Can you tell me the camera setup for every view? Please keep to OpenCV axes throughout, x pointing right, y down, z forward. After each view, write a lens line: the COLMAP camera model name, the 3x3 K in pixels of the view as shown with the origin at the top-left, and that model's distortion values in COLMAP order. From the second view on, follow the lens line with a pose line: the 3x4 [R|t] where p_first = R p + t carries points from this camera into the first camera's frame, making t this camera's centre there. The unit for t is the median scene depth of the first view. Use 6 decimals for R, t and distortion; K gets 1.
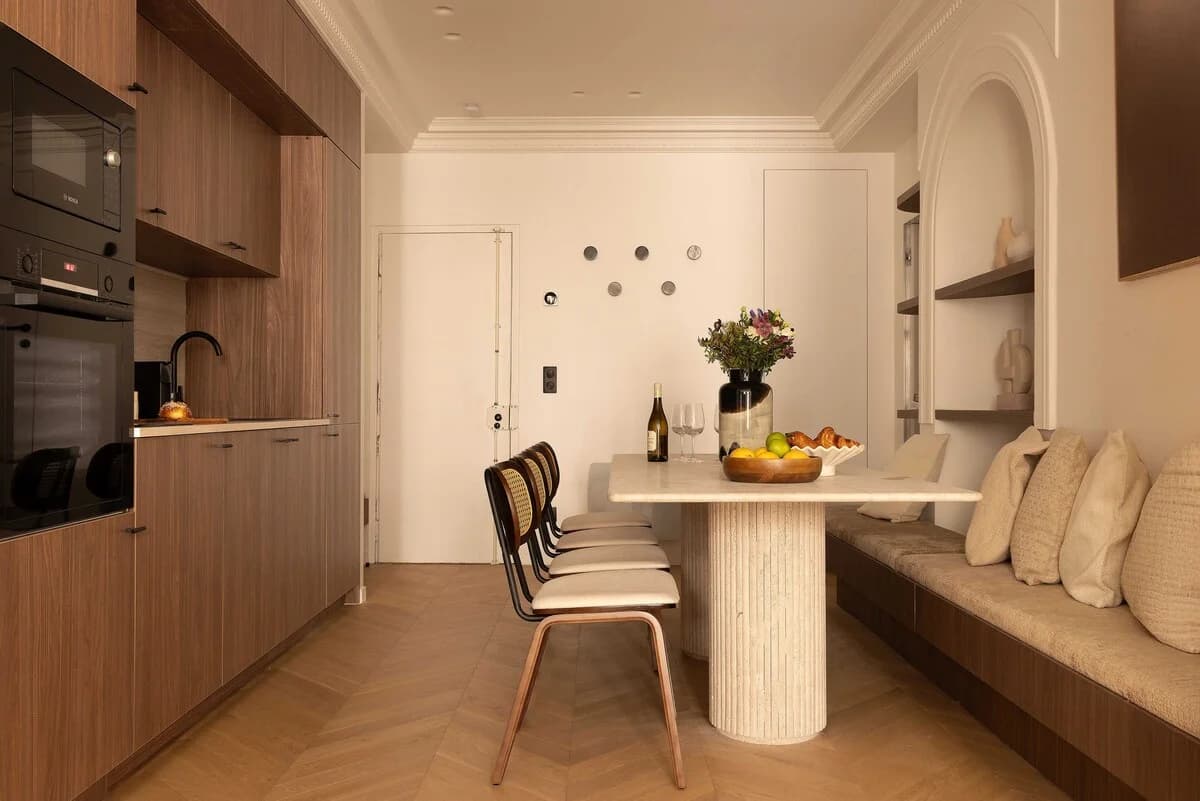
lens RADIAL K [[1001.8, 0, 618.9], [0, 1001.8, 399.2], [0, 0, 1]] dist [-0.019880, -0.002013]
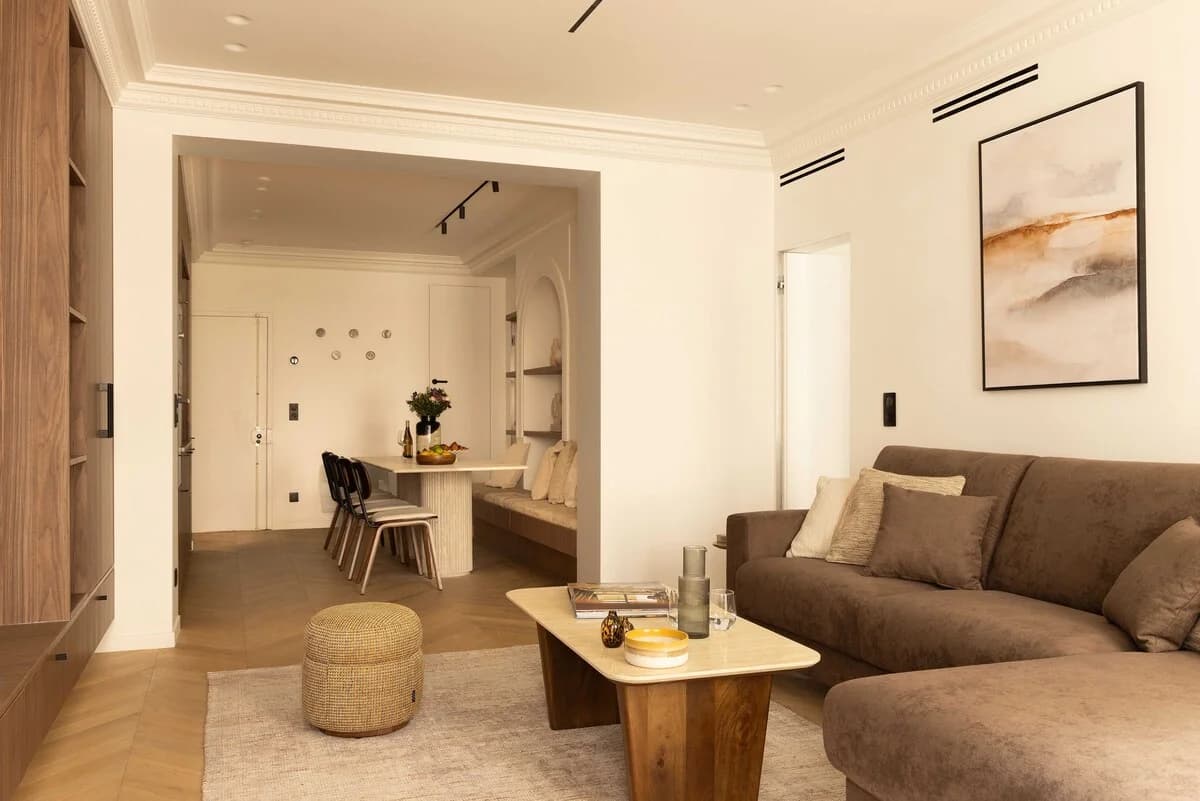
lens RADIAL K [[1001.8, 0, 618.9], [0, 1001.8, 399.2], [0, 0, 1]] dist [-0.019880, -0.002013]
pose [[0.938796, 0.001399, 0.344470, -0.206285], [0.001067, 0.999975, -0.006969, -0.044323], [-0.344471, 0.006910, 0.938771, -1.036451]]
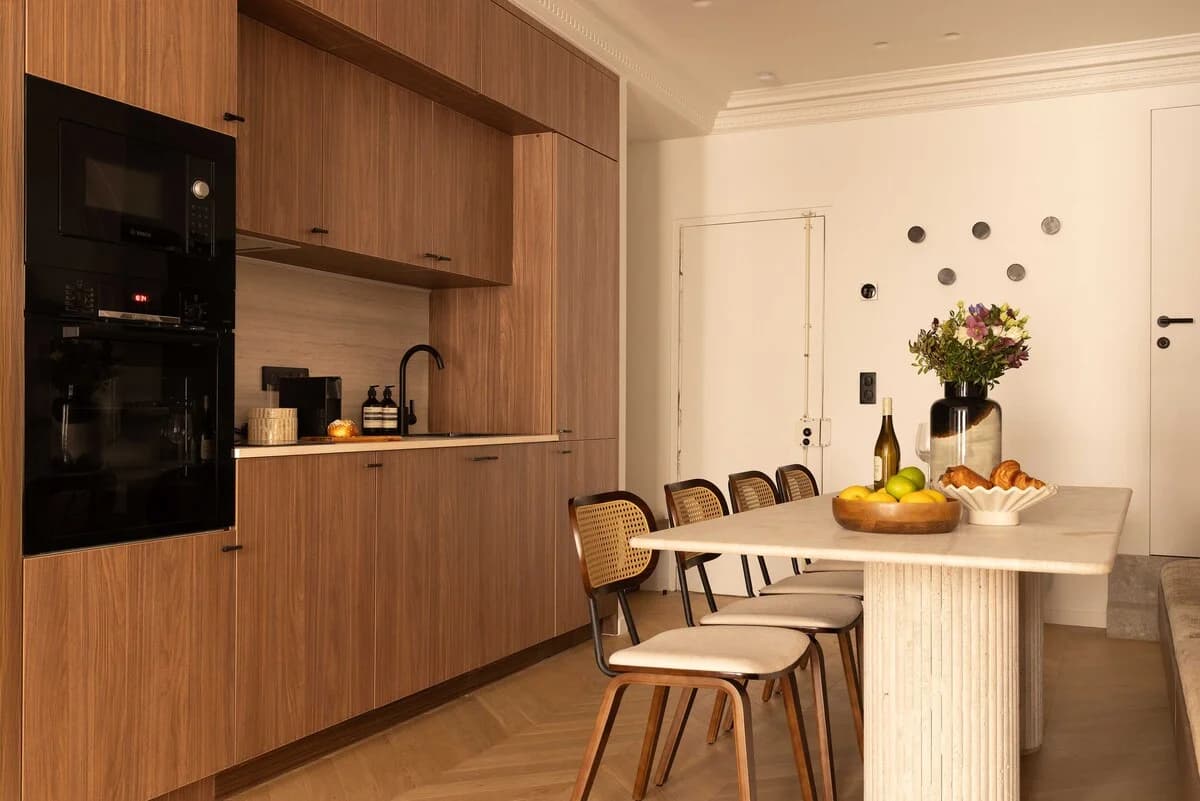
lens RADIAL K [[1135.5, 0, 600.0], [0, 1135.5, 400.5], [0, 0, 1]] dist [-0.013157, -0.000686]
pose [[0.898504, 0.000147, -0.438966, 0.232928], [-0.000639, 0.999999, -0.000972, -0.012527], [0.438965, 0.001154, 0.898503, 0.073197]]
